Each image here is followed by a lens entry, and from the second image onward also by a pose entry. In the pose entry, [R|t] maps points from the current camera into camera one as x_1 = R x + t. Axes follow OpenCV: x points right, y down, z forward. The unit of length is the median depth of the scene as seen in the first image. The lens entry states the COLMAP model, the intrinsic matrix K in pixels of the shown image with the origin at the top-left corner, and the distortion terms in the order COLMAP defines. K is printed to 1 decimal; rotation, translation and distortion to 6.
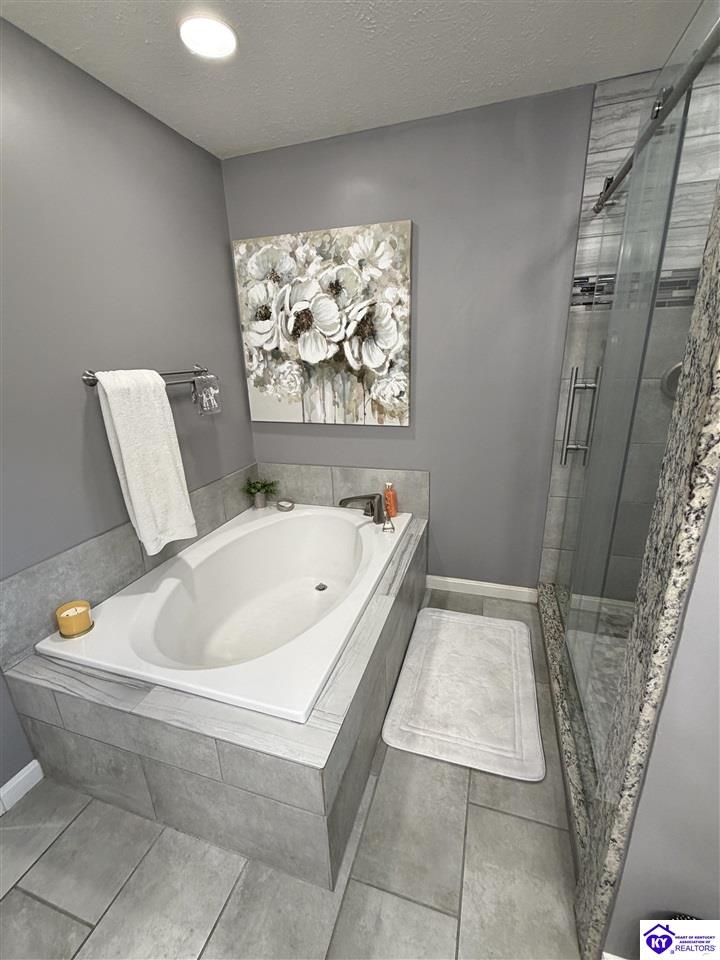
lens RADIAL K [[410.3, 0, 361.8], [0, 410.3, 482.1], [0, 0, 1]] dist [0.000258, 0.000007]
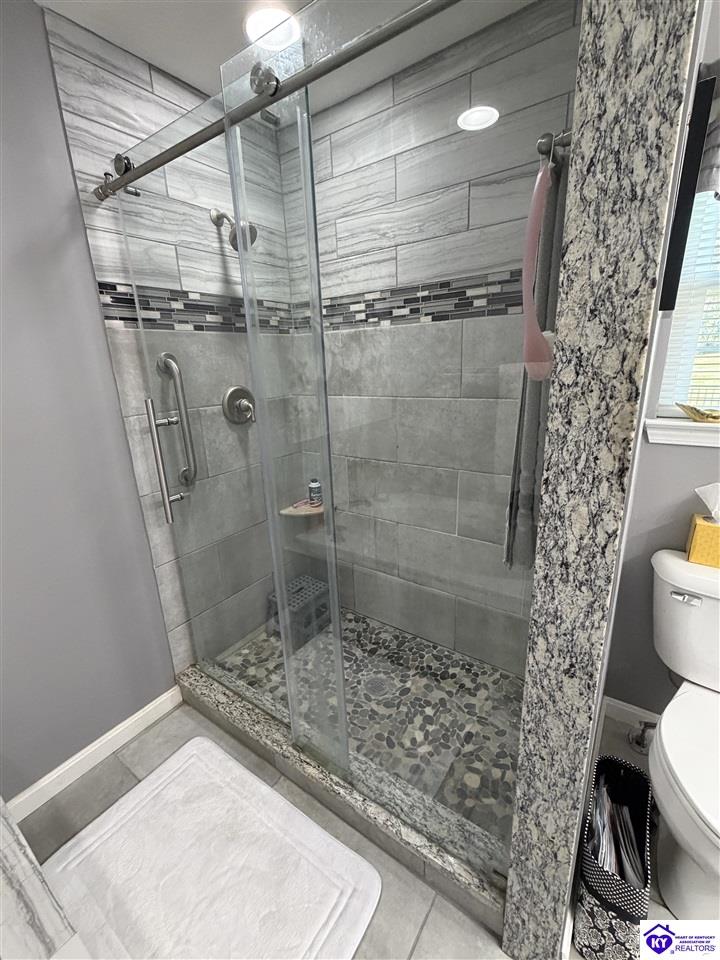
lens RADIAL K [[410.3, 0, 358.7], [0, 410.3, 479.2], [0, 0, 1]] dist [0.000258, 0.000007]
pose [[0.299390, -0.249262, 0.920996, -0.102430], [0.325093, 0.934164, 0.147147, -0.126963], [-0.897040, 0.255355, 0.360713, 0.412037]]
